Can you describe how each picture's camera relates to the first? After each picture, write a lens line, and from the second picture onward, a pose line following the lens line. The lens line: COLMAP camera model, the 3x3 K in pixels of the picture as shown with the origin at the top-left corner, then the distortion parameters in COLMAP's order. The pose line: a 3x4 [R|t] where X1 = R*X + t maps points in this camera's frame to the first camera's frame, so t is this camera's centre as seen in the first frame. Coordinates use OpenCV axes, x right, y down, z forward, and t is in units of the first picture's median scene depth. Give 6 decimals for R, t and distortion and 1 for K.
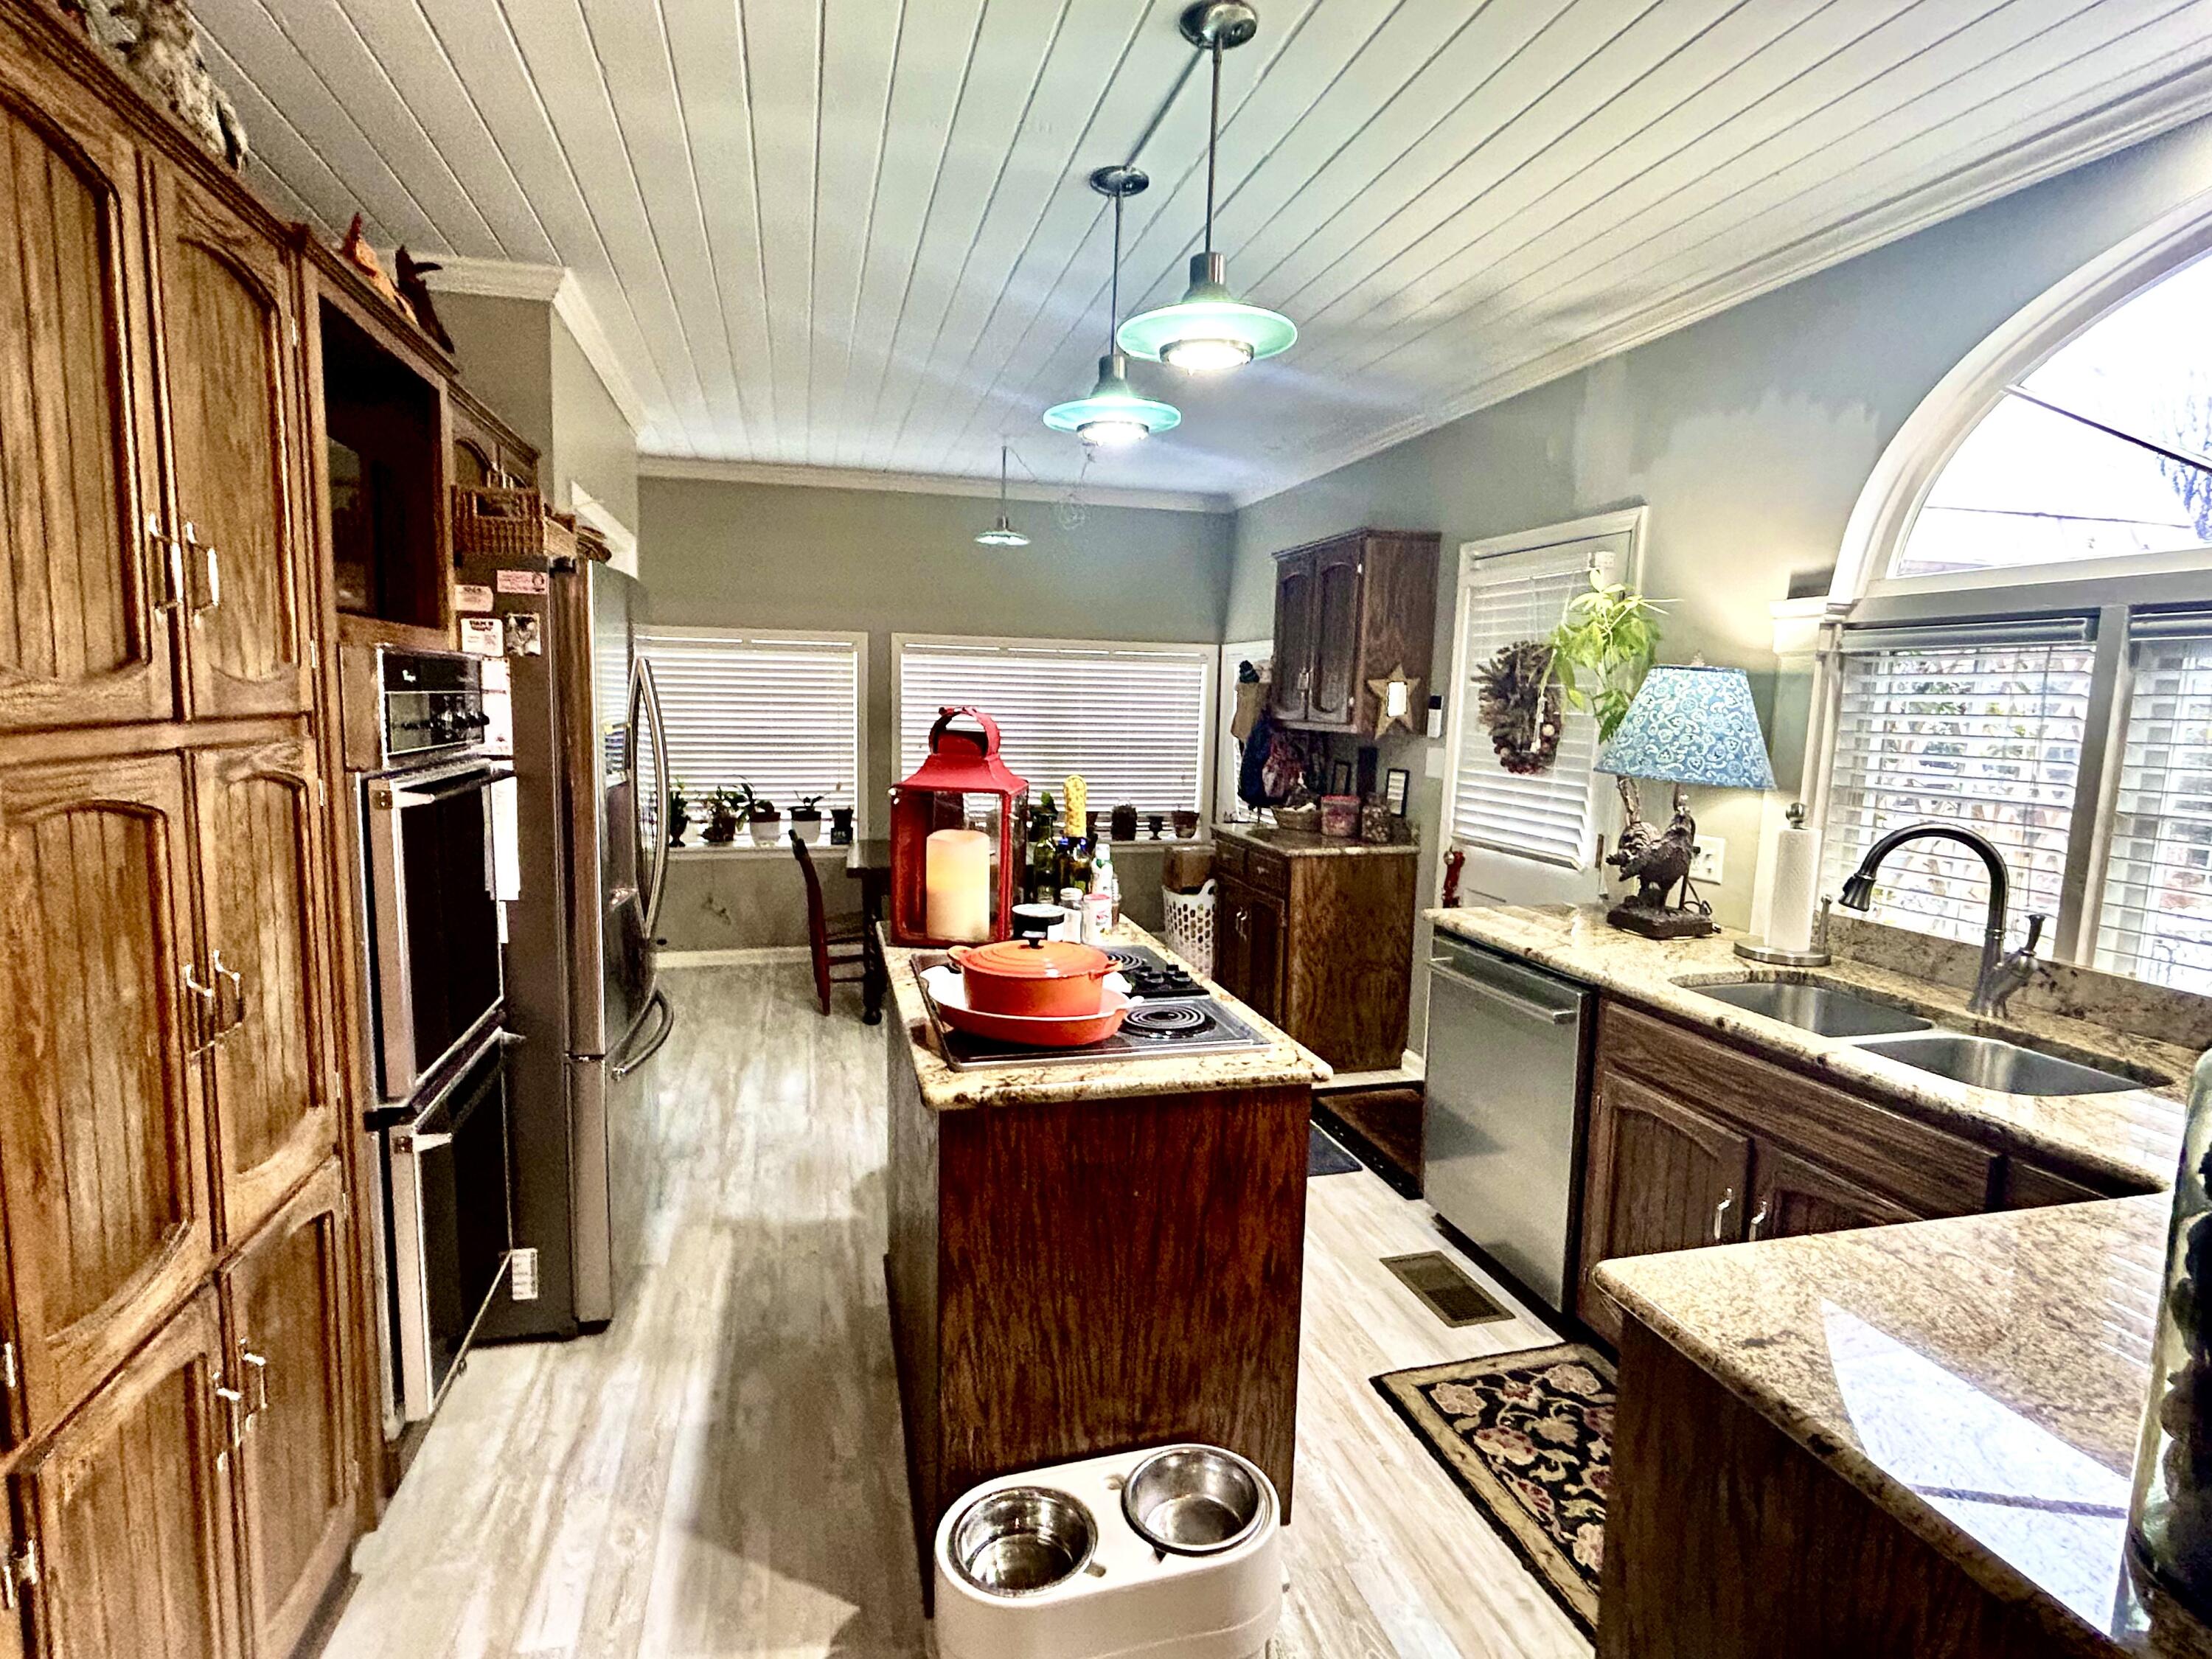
lens RADIAL K [[1100.8, 0, 1098.3], [0, 1100.8, 819.4], [0, 0, 1]] dist [0.002484, -0.000415]
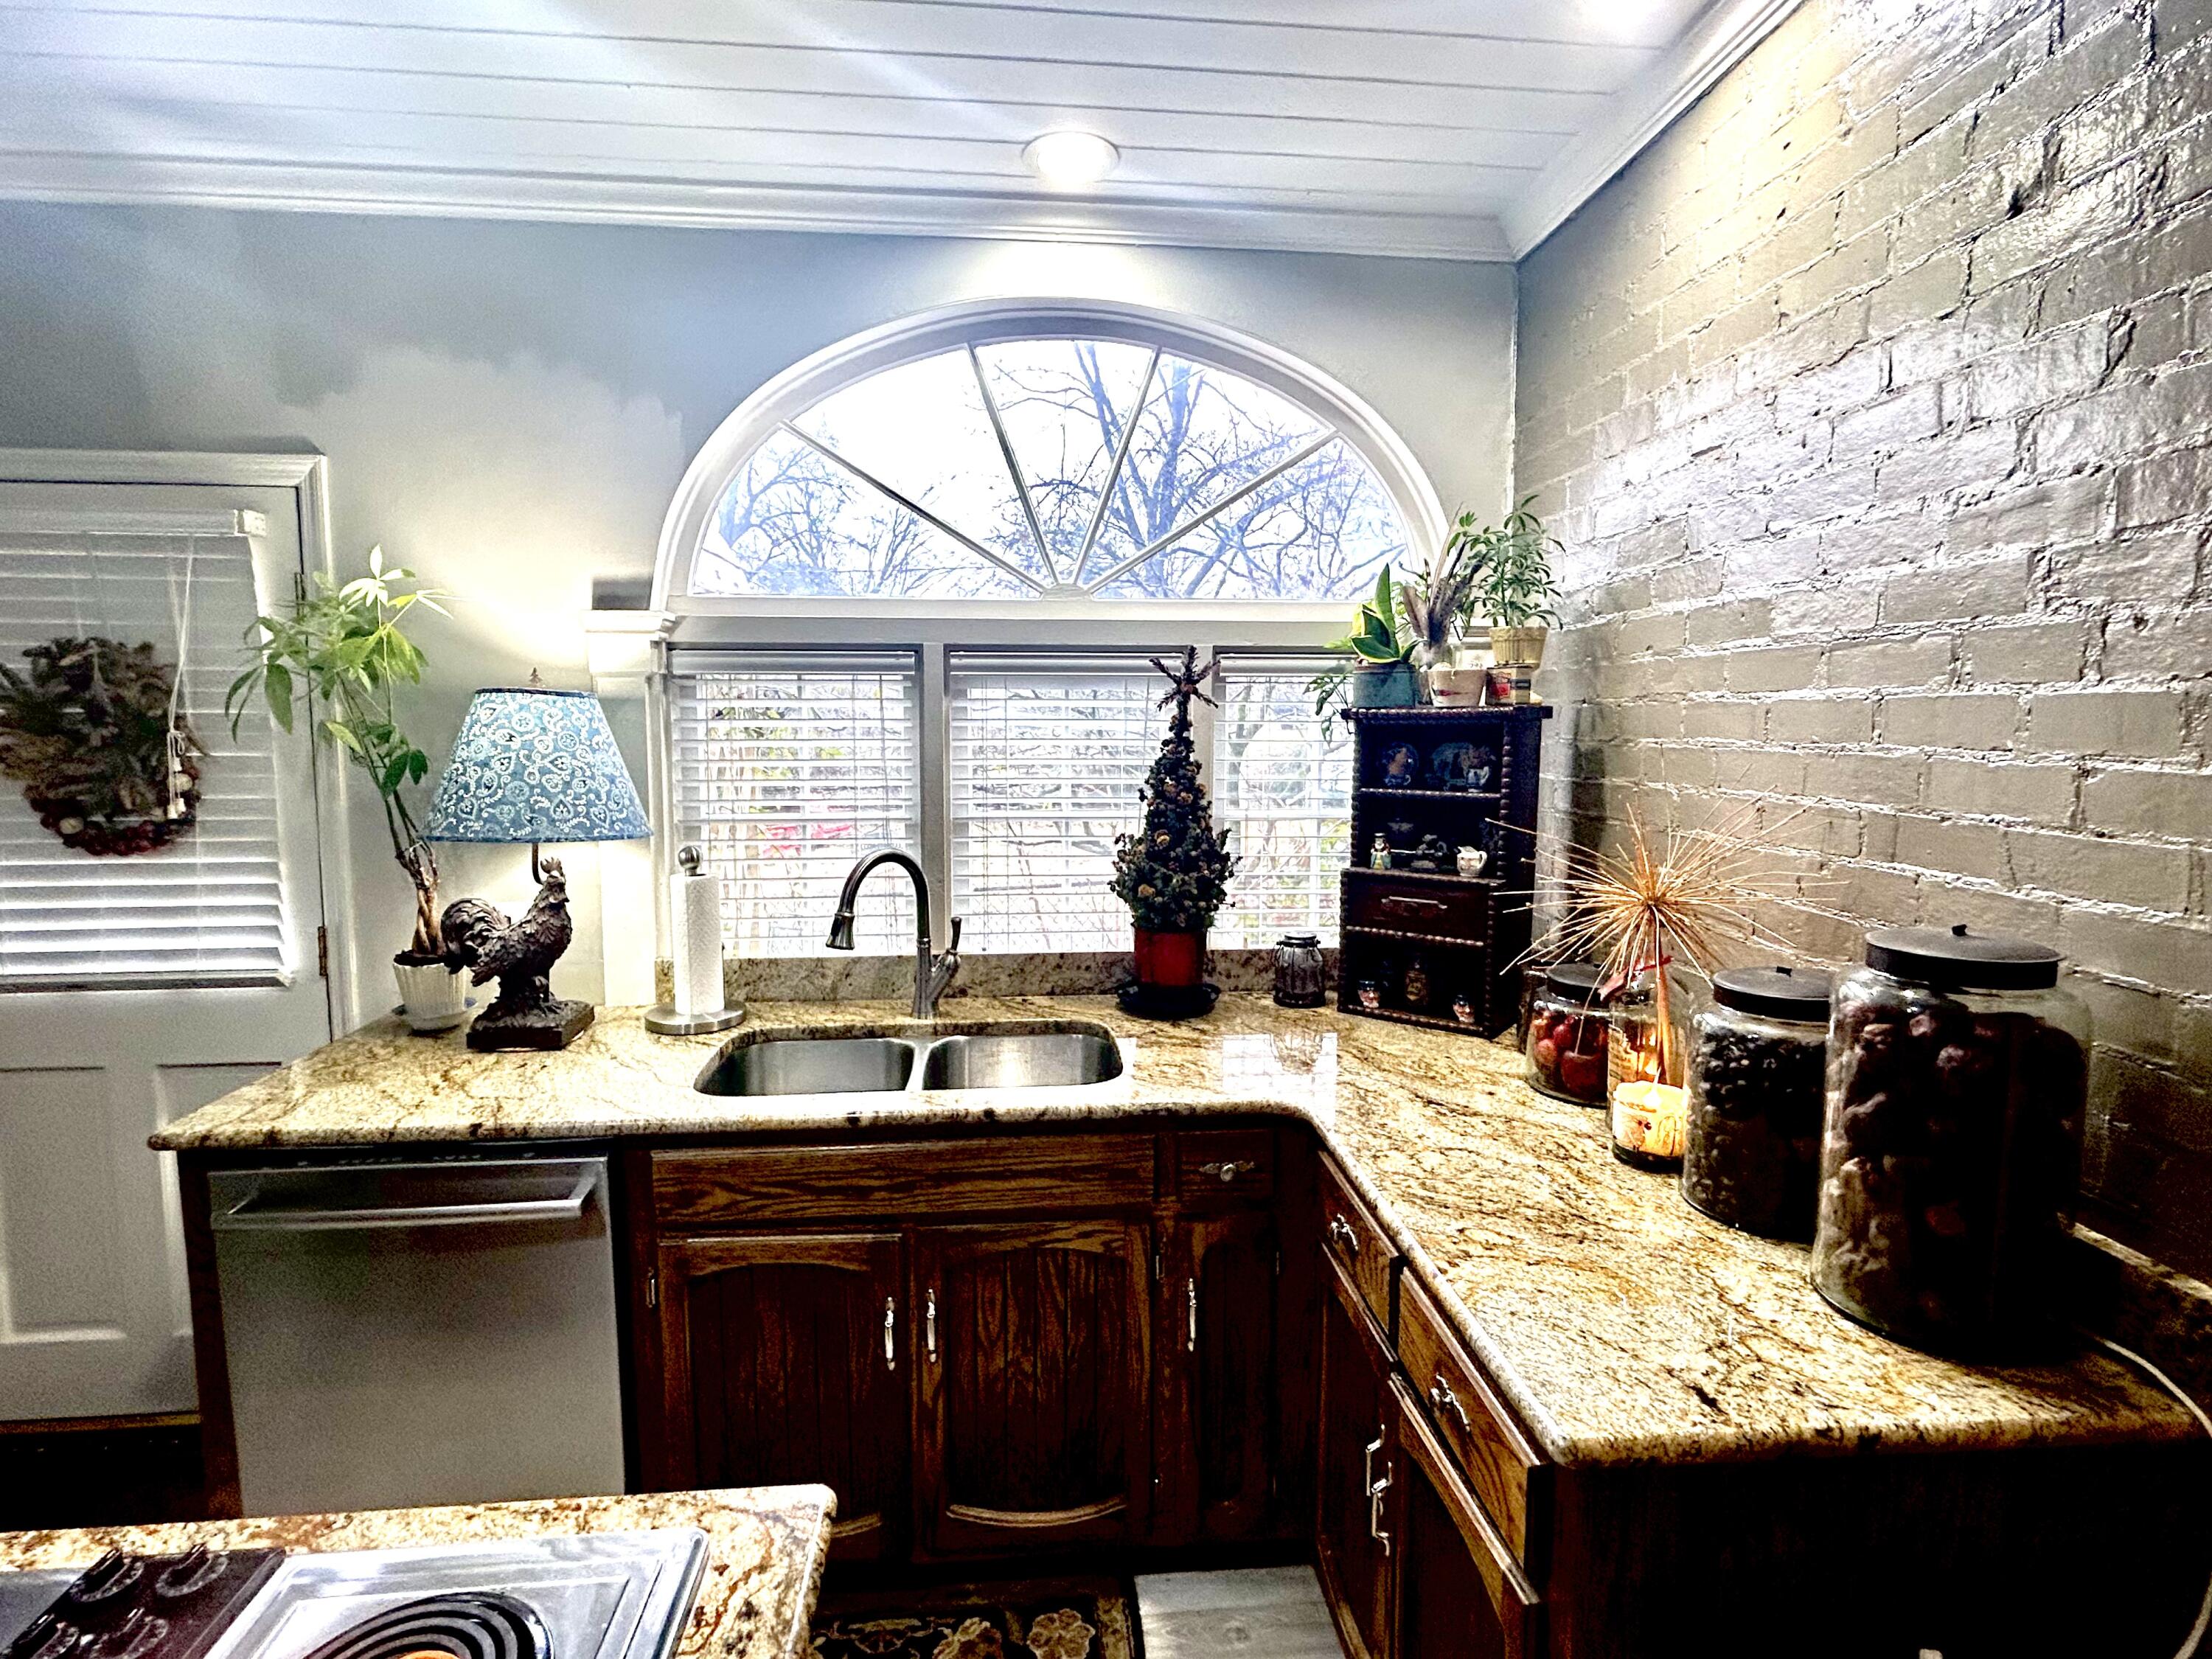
lens RADIAL K [[1100.8, 0, 1107.3], [0, 1100.8, 821.1], [0, 0, 1]] dist [0.002484, -0.000415]
pose [[0.169429, -0.121268, 0.978053, -0.162267], [0.116263, 0.987931, 0.102352, -0.084288], [-0.978661, 0.096370, 0.181483, 0.501741]]
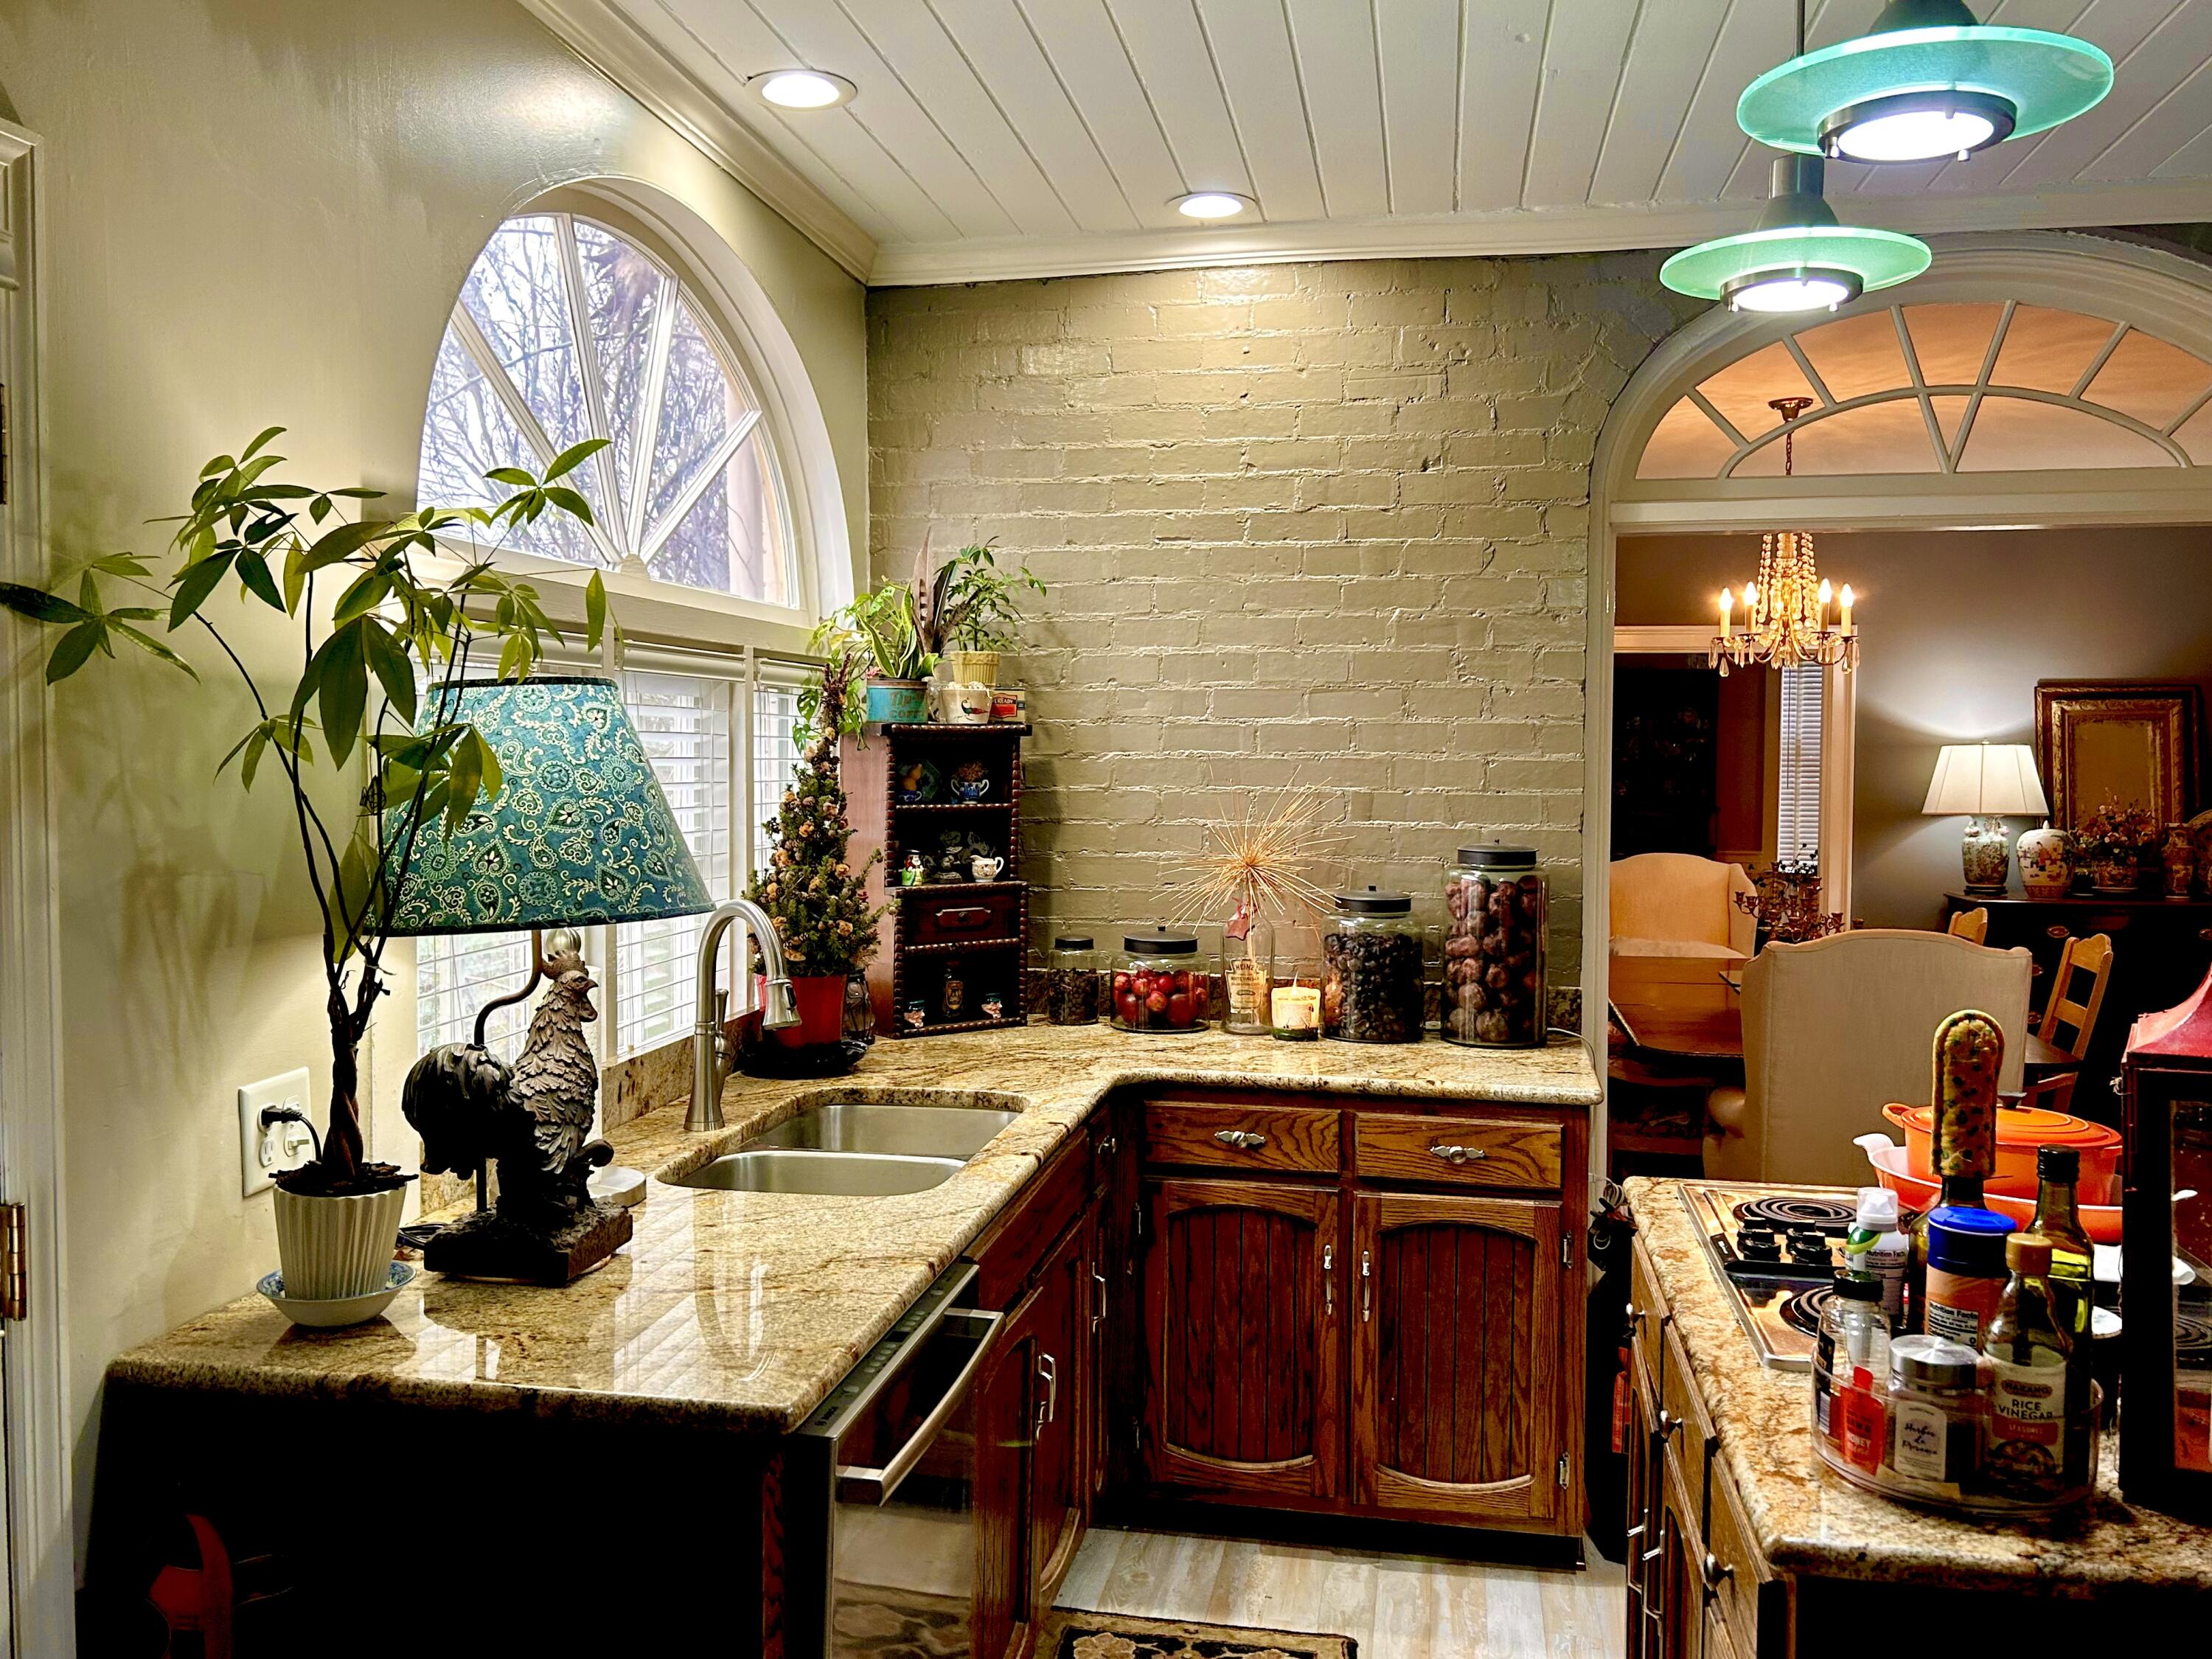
lens RADIAL K [[1848.4, 0, 1098.1], [0, 1848.4, 839.1], [0, 0, 1]] dist [0.090629, 0.000997]
pose [[-0.900951, -0.053669, 0.430589, -0.025207], [0.019951, 0.986149, 0.164658, -0.211510], [-0.433462, 0.156939, -0.887401, 1.736815]]
